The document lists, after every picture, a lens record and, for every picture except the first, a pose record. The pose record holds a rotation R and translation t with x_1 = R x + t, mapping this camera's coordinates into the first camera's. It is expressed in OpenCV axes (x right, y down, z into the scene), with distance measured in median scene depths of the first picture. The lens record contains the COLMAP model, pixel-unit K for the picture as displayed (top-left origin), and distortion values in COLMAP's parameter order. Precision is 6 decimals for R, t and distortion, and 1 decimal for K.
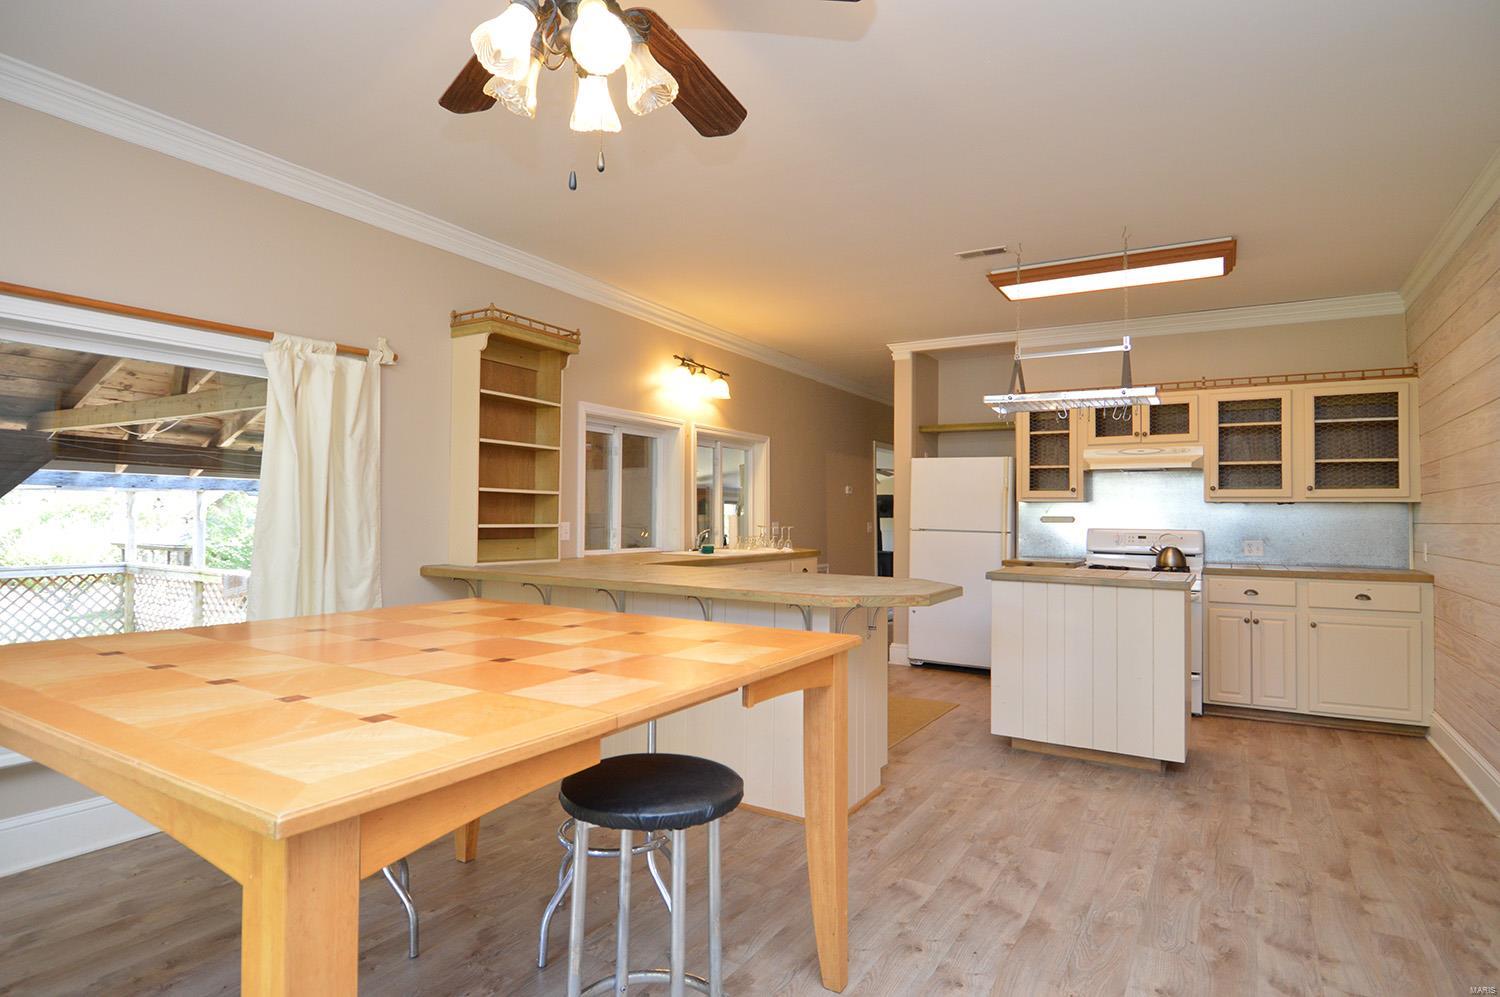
lens RADIAL K [[810.6, 0, 750.0], [0, 810.6, 498.5], [0, 0, 1]] dist [0.002177, -0.022711]
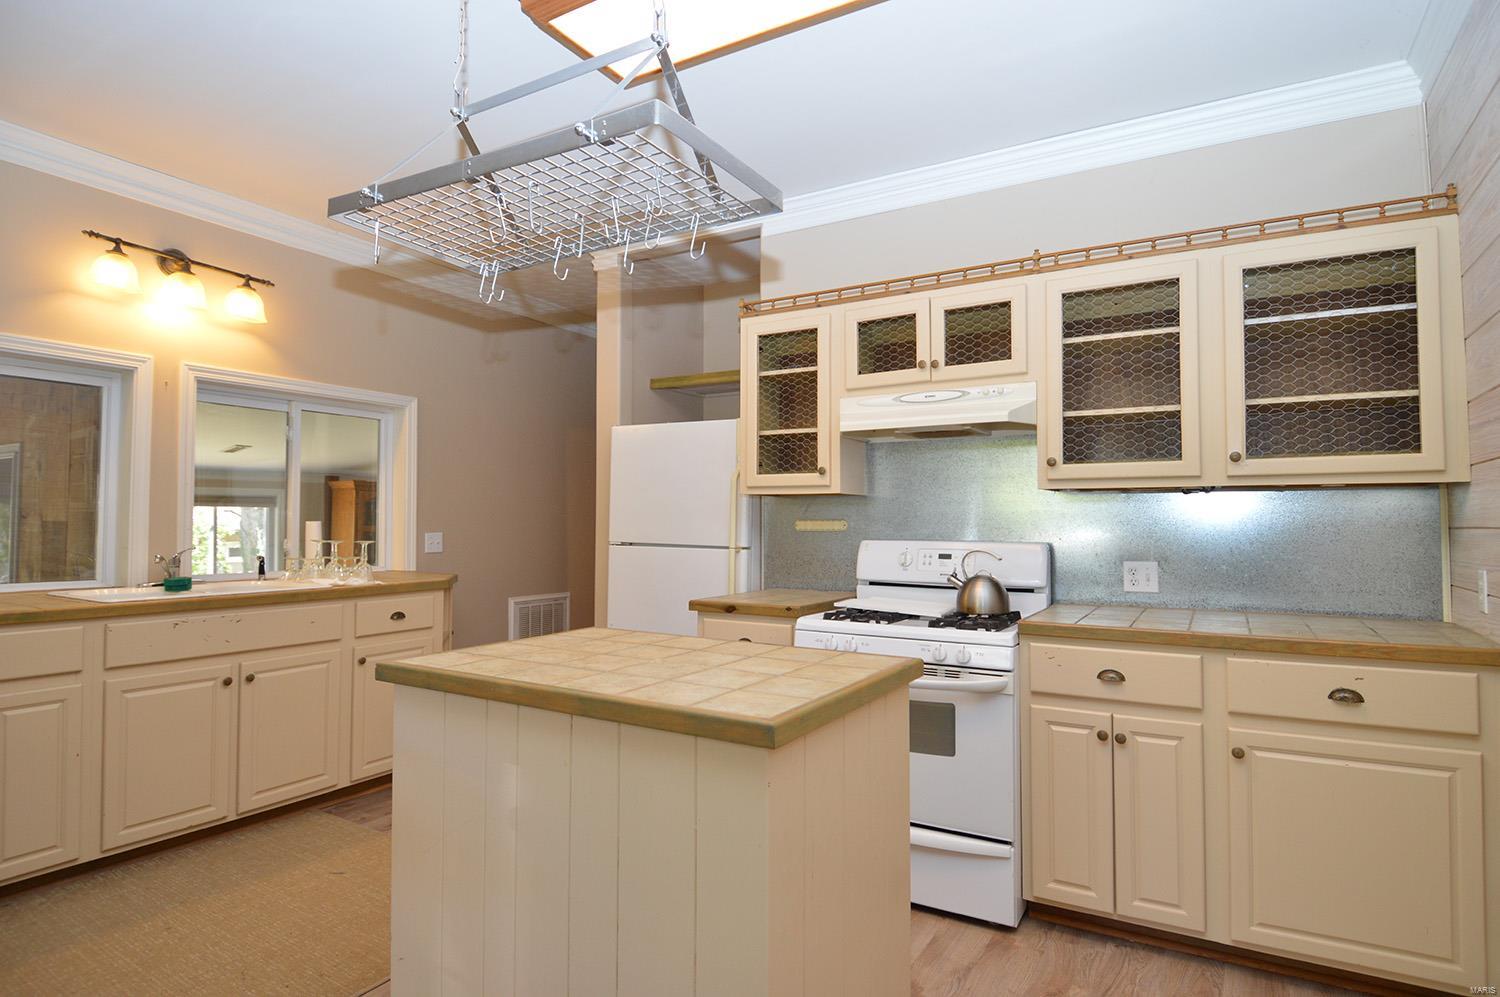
lens RADIAL K [[799.2, 0, 754.3], [0, 799.2, 500.1], [0, 0, 1]] dist [0.015573, -0.026342]
pose [[0.999803, -0.008799, 0.017769, 0.370251], [0.008885, 0.999949, -0.004770, 0.012411], [-0.017726, 0.004927, 0.999831, 0.489544]]
